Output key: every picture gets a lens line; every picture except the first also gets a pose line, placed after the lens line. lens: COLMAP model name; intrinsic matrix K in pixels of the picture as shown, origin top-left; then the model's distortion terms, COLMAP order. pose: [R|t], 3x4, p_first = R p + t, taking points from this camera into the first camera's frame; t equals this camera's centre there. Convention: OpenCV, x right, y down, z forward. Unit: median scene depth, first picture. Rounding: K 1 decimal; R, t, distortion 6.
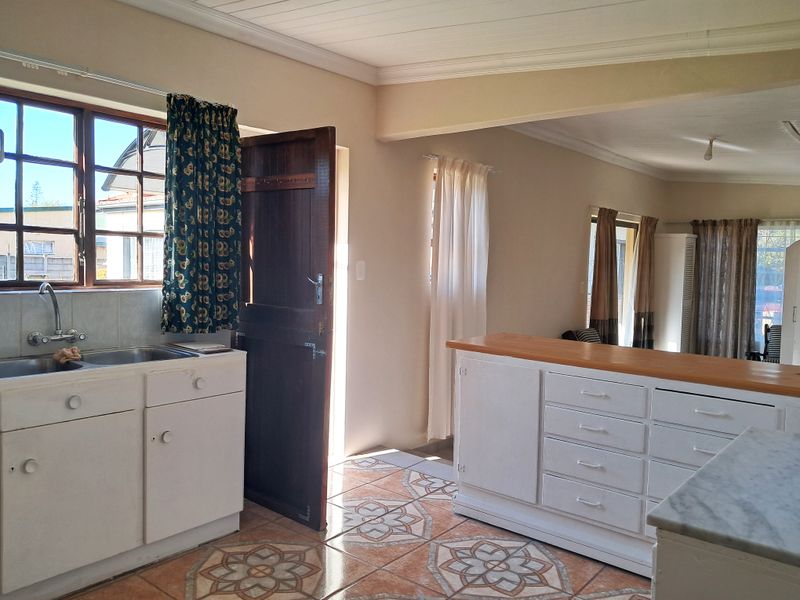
lens RADIAL K [[630.2, 0, 400.5], [0, 630.2, 299.0], [0, 0, 1]] dist [-0.005174, -0.000527]
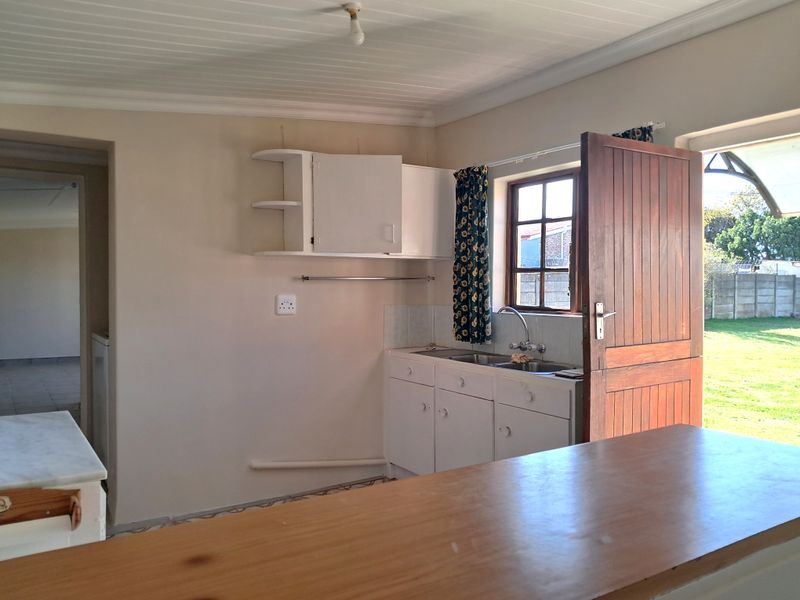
lens RADIAL K [[630.2, 0, 399.4], [0, 630.2, 297.8], [0, 0, 1]] dist [-0.005174, -0.000527]
pose [[-0.297900, -0.005519, -0.954581, 0.278093], [-0.065500, 0.997745, 0.014672, -0.016058], [0.952347, 0.066896, -0.297589, 0.364171]]
